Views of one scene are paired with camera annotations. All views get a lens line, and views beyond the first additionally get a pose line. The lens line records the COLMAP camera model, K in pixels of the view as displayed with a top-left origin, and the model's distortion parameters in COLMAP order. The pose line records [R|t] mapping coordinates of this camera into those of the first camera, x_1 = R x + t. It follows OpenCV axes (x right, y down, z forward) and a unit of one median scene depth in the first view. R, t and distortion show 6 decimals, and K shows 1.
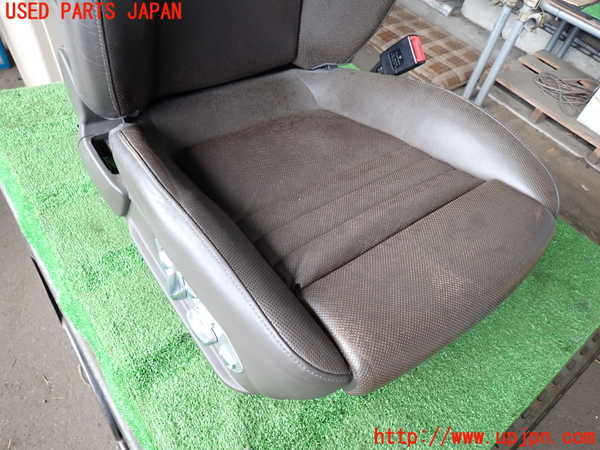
lens RADIAL K [[447.3, 0, 299.0], [0, 447.3, 224.8], [0, 0, 1]] dist [0.008170, -0.013579]
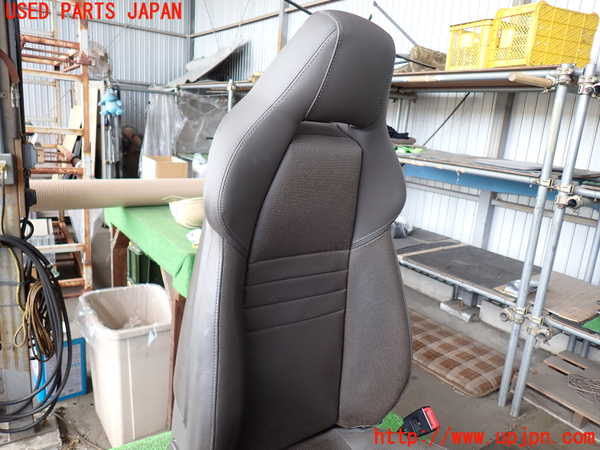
lens RADIAL K [[447.3, 0, 303.1], [0, 447.3, 228.9], [0, 0, 1]] dist [0.008170, -0.013579]
pose [[0.996712, -0.055104, -0.059406, 0.000050], [0.011112, 0.819184, -0.573423, -0.025158], [0.080263, 0.570878, 0.817103, -0.104176]]
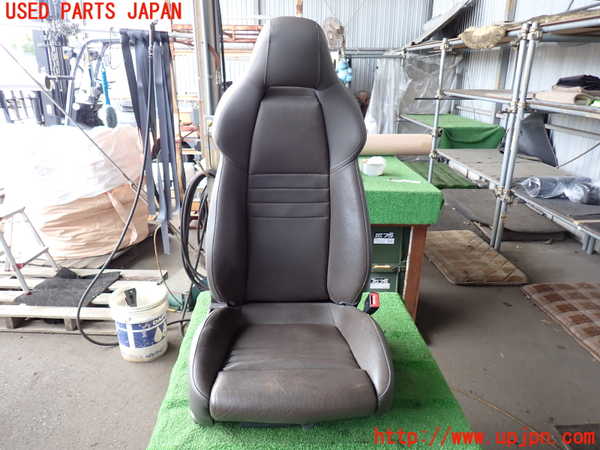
lens RADIAL K [[447.3, 0, 297.3], [0, 447.3, 228.5], [0, 0, 1]] dist [0.008170, -0.013579]
pose [[0.814135, 0.057663, -0.577805, 0.264940], [-0.350678, 0.841935, -0.410087, 0.054585], [0.462827, 0.536490, 0.705670, -0.145030]]
